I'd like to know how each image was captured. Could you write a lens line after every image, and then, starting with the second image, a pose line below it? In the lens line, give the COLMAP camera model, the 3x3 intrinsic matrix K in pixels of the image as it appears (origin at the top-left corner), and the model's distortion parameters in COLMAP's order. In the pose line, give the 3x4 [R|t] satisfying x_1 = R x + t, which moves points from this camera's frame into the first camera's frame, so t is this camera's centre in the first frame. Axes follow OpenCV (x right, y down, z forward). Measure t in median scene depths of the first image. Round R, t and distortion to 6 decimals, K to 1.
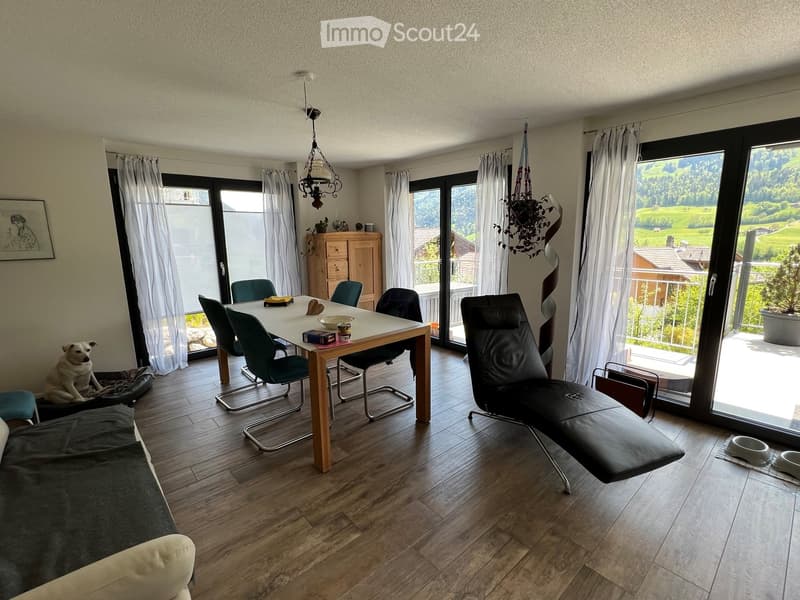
lens RADIAL K [[370.0, 0, 395.6], [0, 370.0, 302.8], [0, 0, 1]] dist [-0.004671, 0.000848]
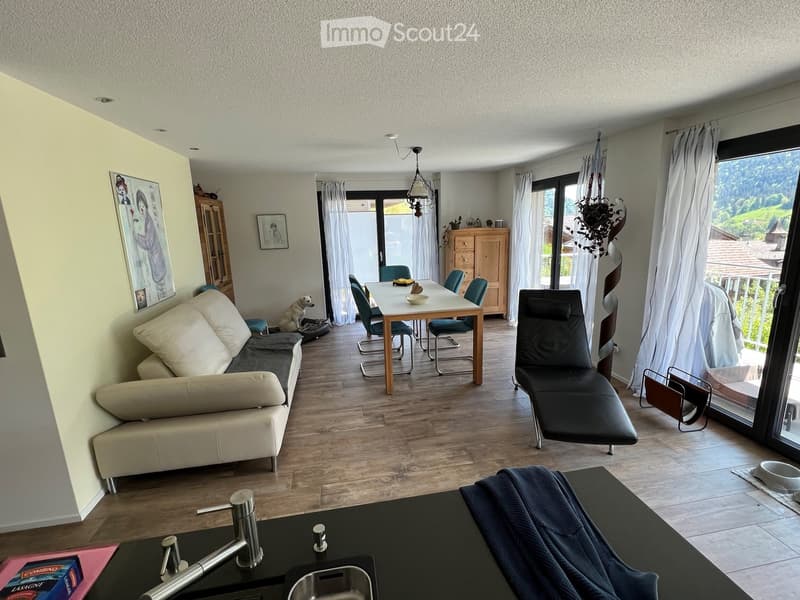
lens RADIAL K [[370.0, 0, 398.6], [0, 370.0, 302.6], [0, 0, 1]] dist [-0.004671, 0.000848]
pose [[0.853101, 0.096555, -0.512733, 0.389998], [-0.074951, 0.995214, 0.062708, -0.014797], [0.516334, -0.015066, 0.856255, -0.192515]]
